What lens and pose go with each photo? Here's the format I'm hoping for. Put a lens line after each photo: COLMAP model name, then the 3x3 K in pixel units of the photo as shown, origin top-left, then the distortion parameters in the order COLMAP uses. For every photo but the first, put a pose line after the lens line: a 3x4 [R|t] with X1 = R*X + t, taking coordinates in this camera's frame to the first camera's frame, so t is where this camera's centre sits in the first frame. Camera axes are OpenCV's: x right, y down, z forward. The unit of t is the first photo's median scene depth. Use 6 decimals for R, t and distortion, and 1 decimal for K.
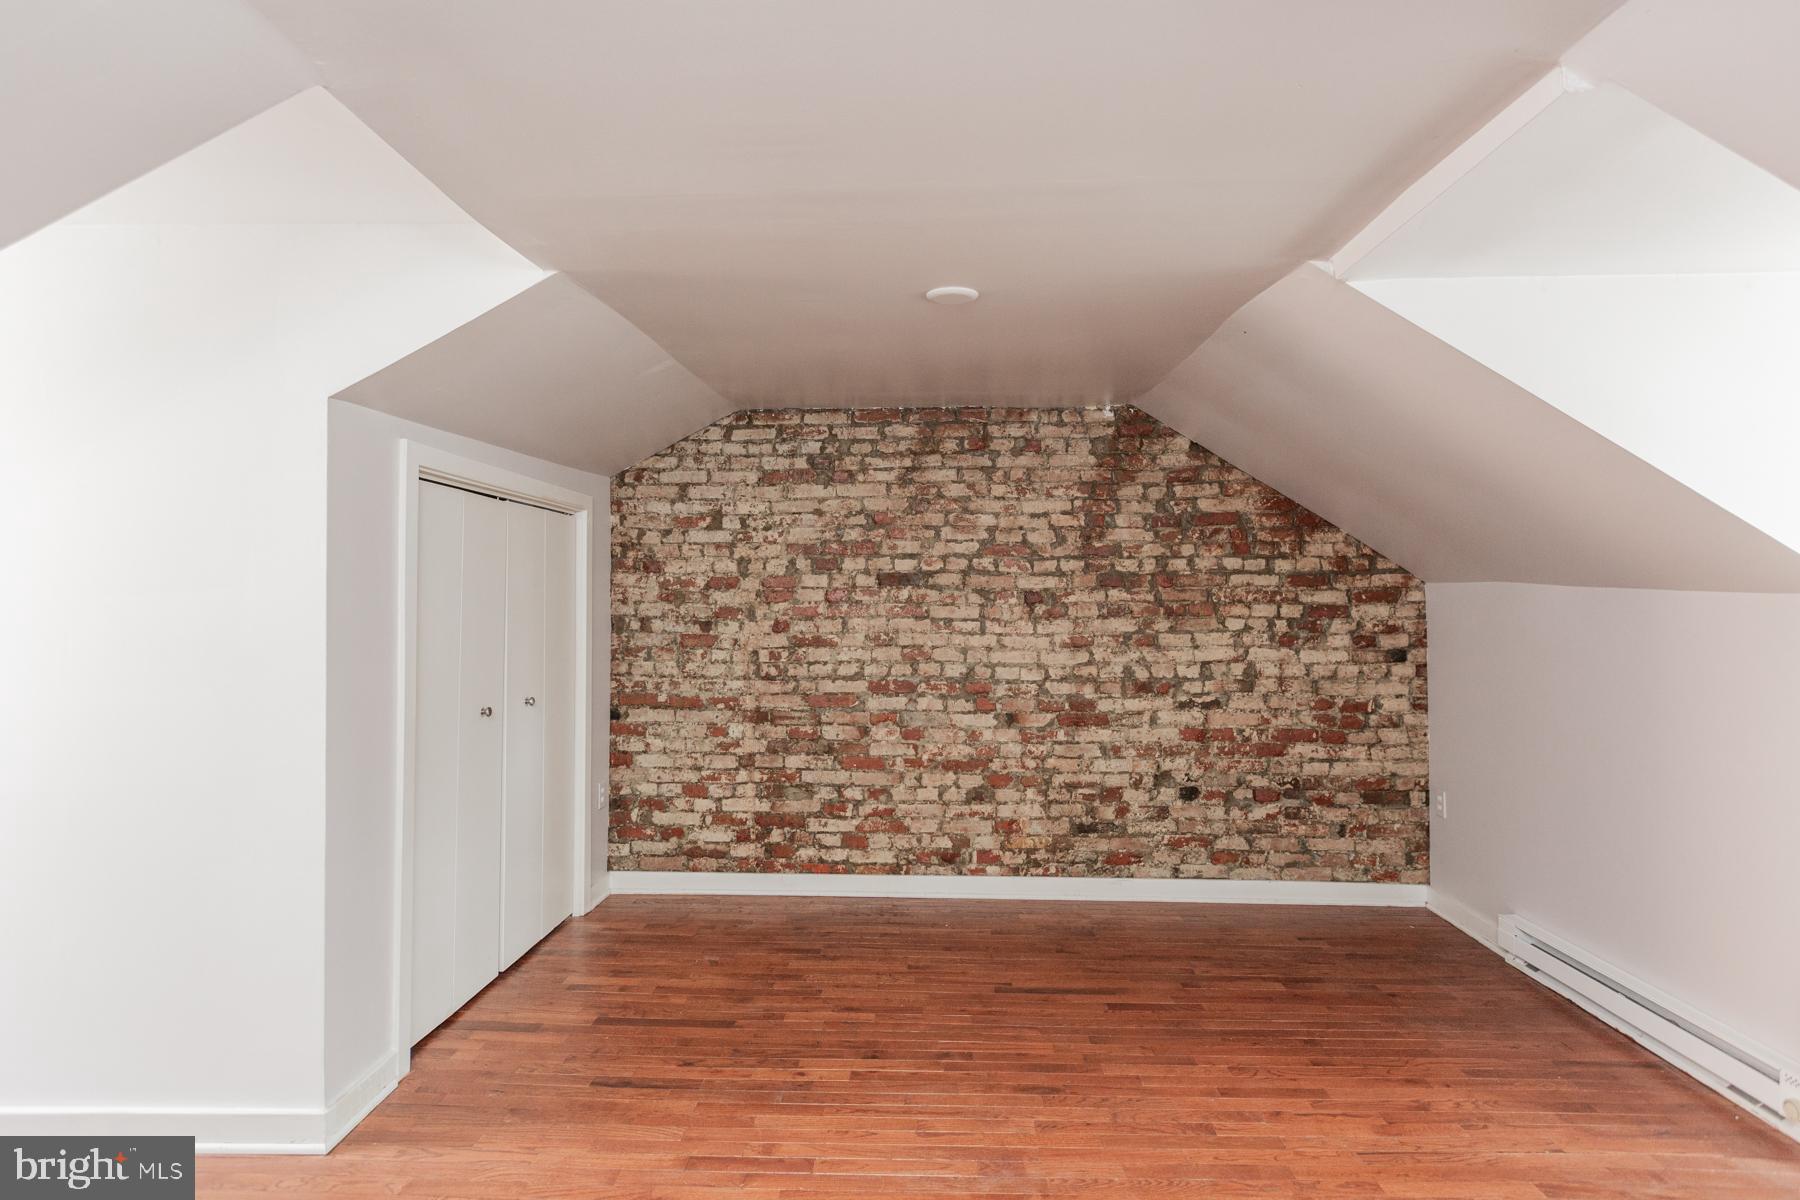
lens RADIAL K [[905.7, 0, 892.7], [0, 905.7, 597.2], [0, 0, 1]] dist [-0.004910, 0.001434]
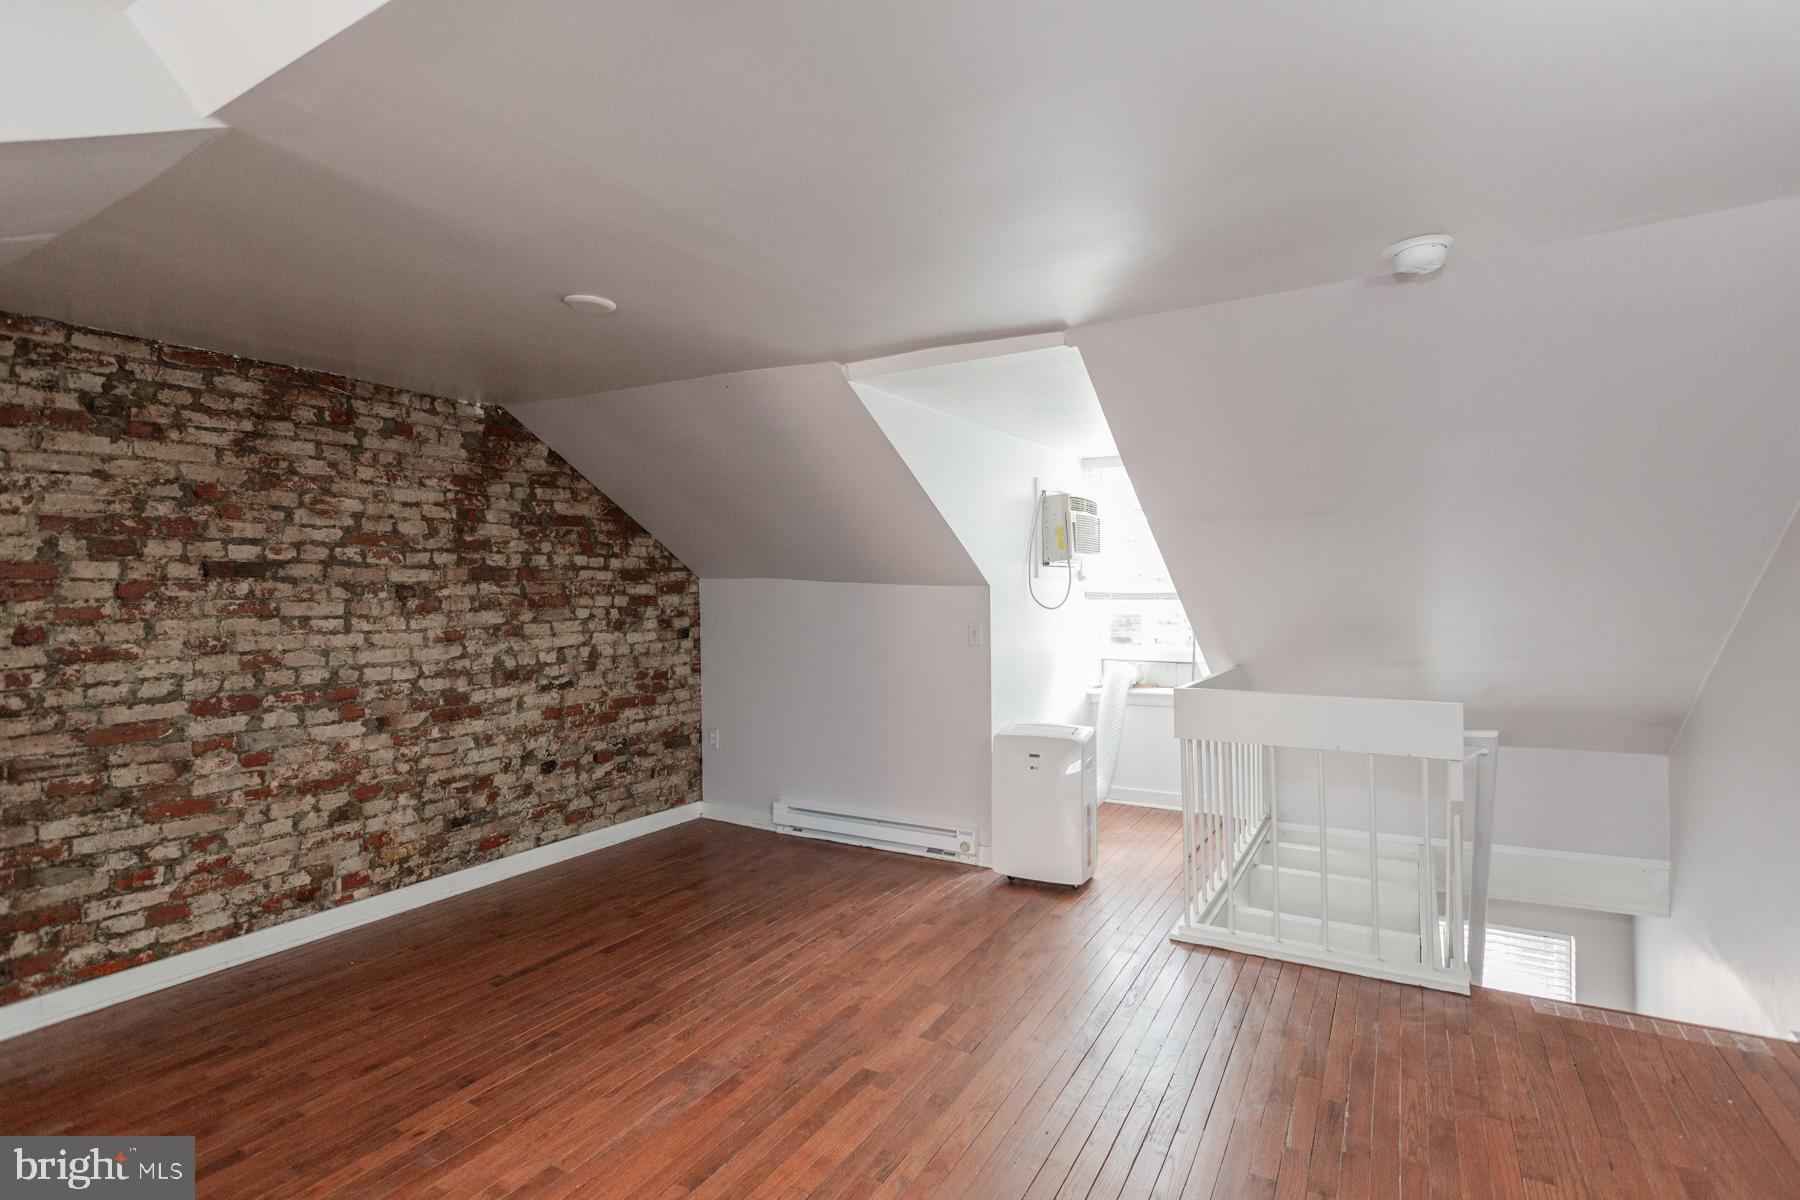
lens RADIAL K [[861.1, 0, 900.5], [0, 861.1, 596.3], [0, 0, 1]] dist [0.000497, -0.002025]
pose [[0.472819, -0.011856, 0.881080, -0.391160], [0.002497, 0.999923, 0.012115, -0.004040], [-0.881156, -0.003529, 0.472812, 0.120977]]
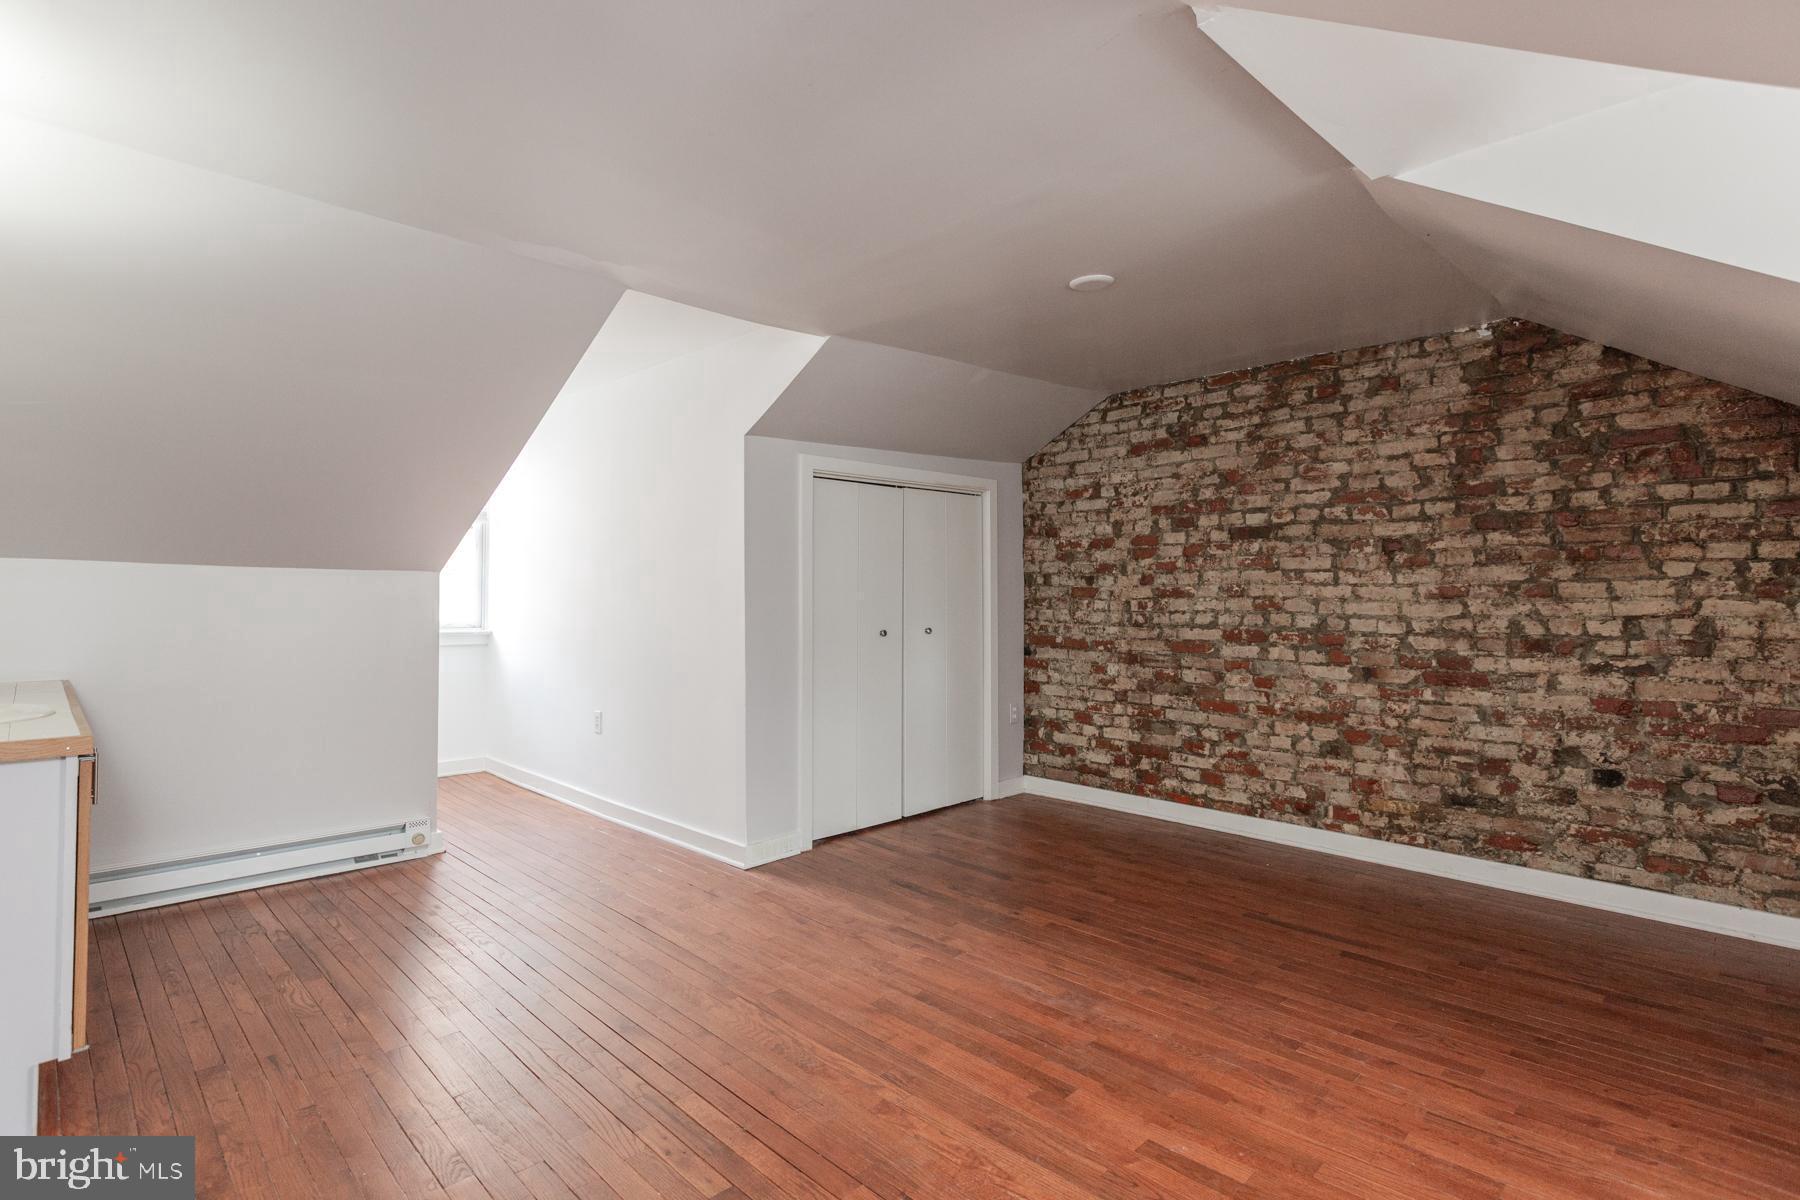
lens RADIAL K [[861.1, 0, 873.0], [0, 861.1, 585.2], [0, 0, 1]] dist [0.000497, -0.002025]
pose [[0.724121, -0.006371, -0.689643, 0.380021], [0.009697, 0.999953, 0.000944, 0.035684], [0.689604, -0.007371, 0.724149, -0.016941]]
